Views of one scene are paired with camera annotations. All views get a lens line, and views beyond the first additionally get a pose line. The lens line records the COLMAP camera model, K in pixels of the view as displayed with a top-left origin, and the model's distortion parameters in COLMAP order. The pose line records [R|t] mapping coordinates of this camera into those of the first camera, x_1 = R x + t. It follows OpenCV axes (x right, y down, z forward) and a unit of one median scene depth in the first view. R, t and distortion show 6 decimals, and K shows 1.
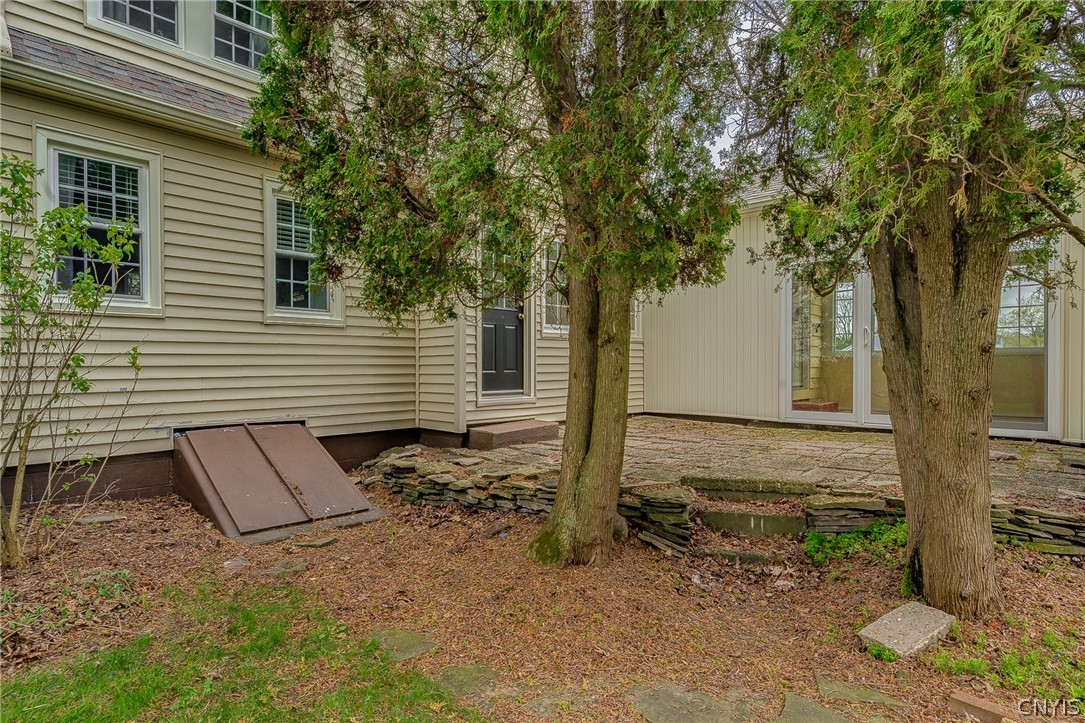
lens RADIAL K [[572.1, 0, 545.6], [0, 572.1, 371.2], [0, 0, 1]] dist [0.000108, -0.000327]
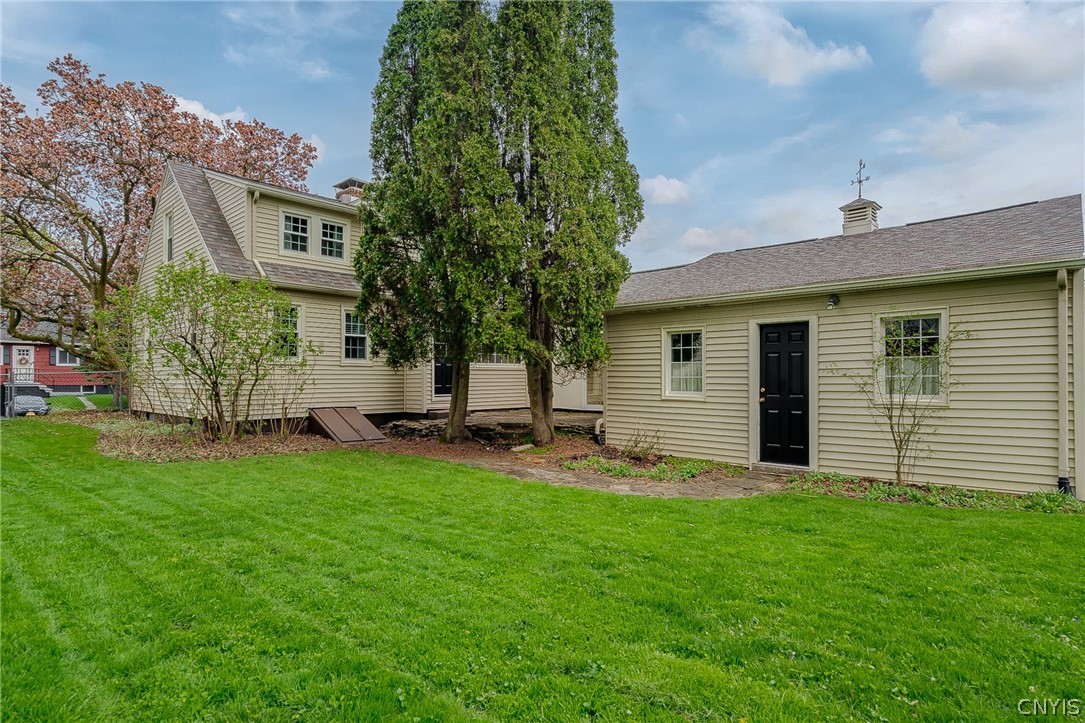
lens RADIAL K [[572.1, 0, 545.6], [0, 572.1, 371.2], [0, 0, 1]] dist [0.000108, -0.000327]
pose [[0.999964, -0.001269, 0.008368, 0.333668], [0.001493, 0.999641, -0.026749, 0.004491], [-0.008332, 0.026761, 0.999607, -1.350778]]
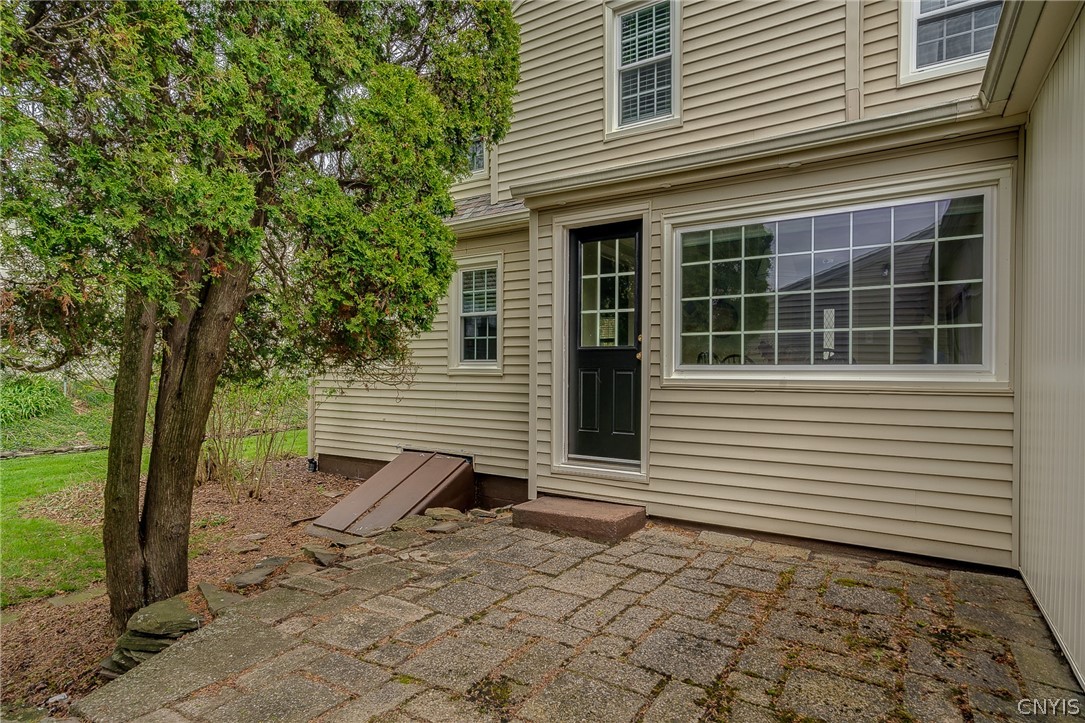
lens RADIAL K [[572.1, 0, 545.6], [0, 572.1, 371.2], [0, 0, 1]] dist [0.000108, -0.000327]
pose [[0.200801, 0.007626, -0.979602, 0.759463], [-0.014373, 0.999885, 0.004838, -0.096795], [0.979527, 0.013108, 0.200888, 0.915939]]
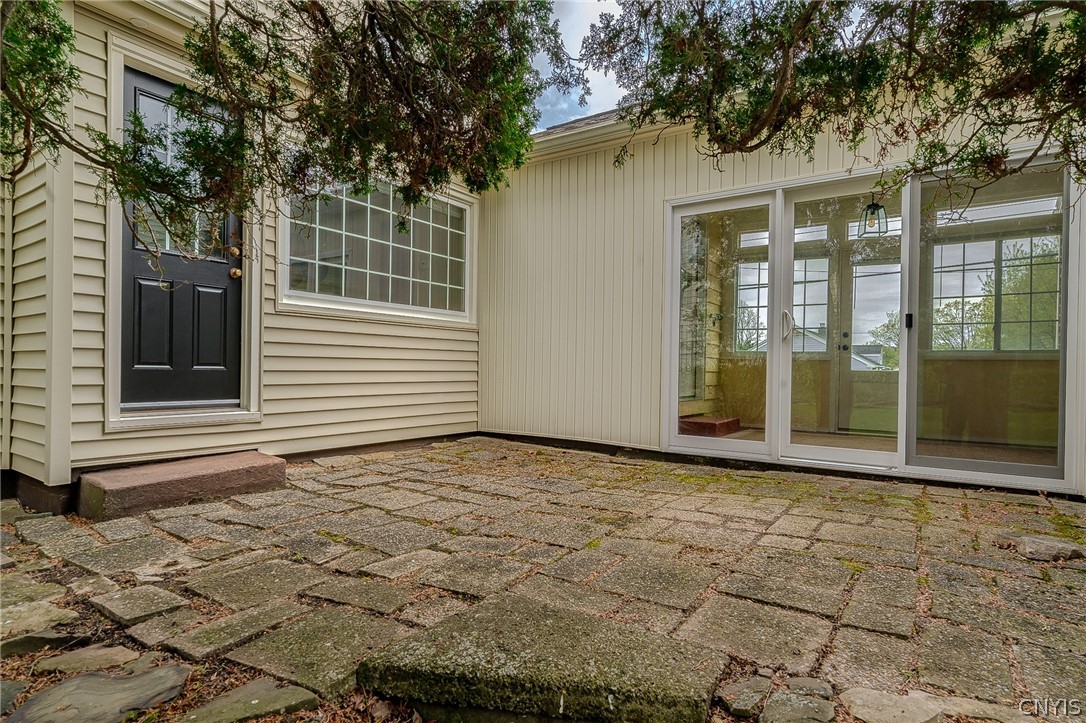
lens RADIAL K [[572.6, 0, 546.1], [0, 572.6, 371.3], [0, 0, 1]] dist [0.000108, -0.000327]
pose [[0.987093, 0.018913, 0.159028, 0.217375], [-0.018574, 0.999821, -0.003614, -0.000133], [-0.159068, 0.000614, 0.987267, 0.463920]]
